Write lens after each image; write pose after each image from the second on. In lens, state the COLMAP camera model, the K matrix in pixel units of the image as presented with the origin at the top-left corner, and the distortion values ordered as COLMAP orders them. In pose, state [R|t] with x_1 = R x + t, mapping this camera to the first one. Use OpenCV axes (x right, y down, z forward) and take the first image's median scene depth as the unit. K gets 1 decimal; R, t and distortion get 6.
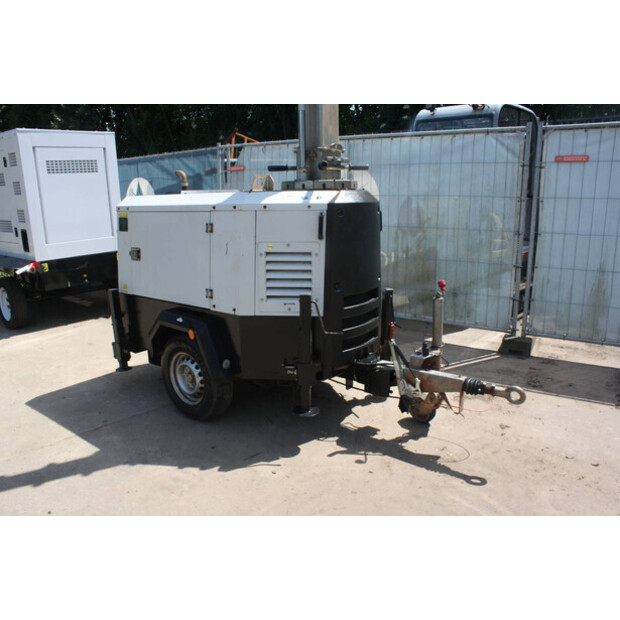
lens RADIAL K [[523.4, 0, 308.2], [0, 523.4, 312.3], [0, 0, 1]] dist [-0.149446, 0.118584]
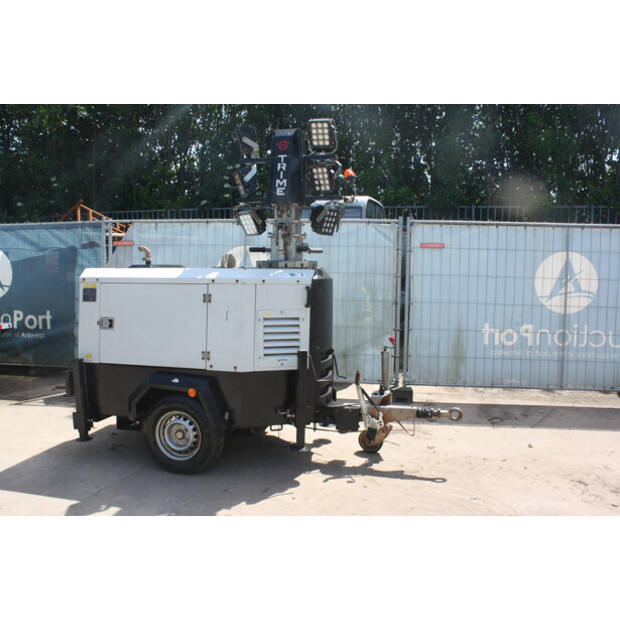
lens RADIAL K [[575.0, 0, 308.4], [0, 575.0, 312.4], [0, 0, 1]] dist [-0.105283, 0.000000]
pose [[0.910066, -0.010254, 0.414335, -0.415938], [0.071772, 0.988490, -0.133181, 0.044414], [-0.408201, 0.150941, 0.900327, -0.193851]]
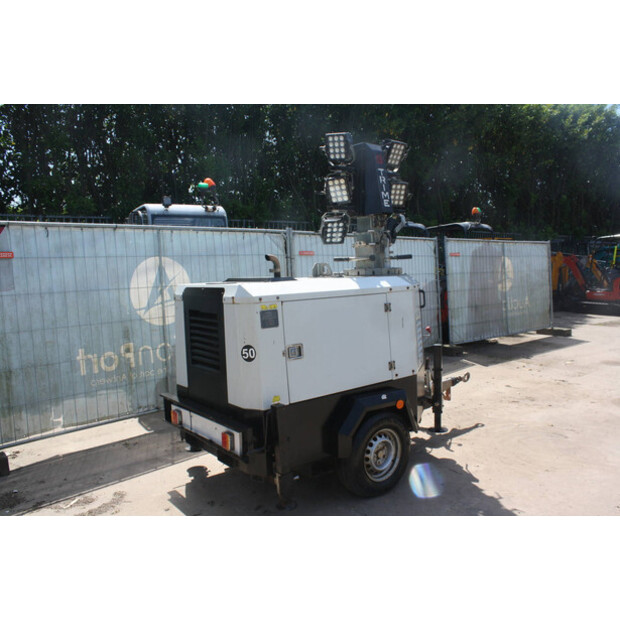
lens RADIAL K [[523.4, 0, 311.1], [0, 523.4, 309.9], [0, 0, 1]] dist [-0.149446, 0.118584]
pose [[0.210217, -0.071313, 0.975050, -1.080086], [0.251882, 0.967618, 0.016464, -0.175774], [-0.944650, 0.242136, 0.221372, 0.731959]]
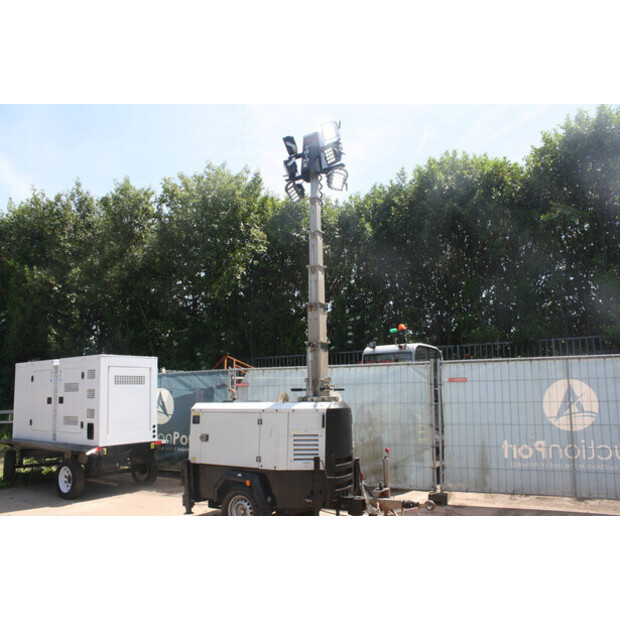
lens RADIAL K [[523.4, 0, 304.6], [0, 523.4, 310.2], [0, 0, 1]] dist [-0.149446, 0.118584]
pose [[0.994193, 0.020247, 0.105693, -0.189751], [0.022095, 0.922813, -0.384614, 0.144879], [-0.105322, 0.384715, 0.917007, -0.672661]]
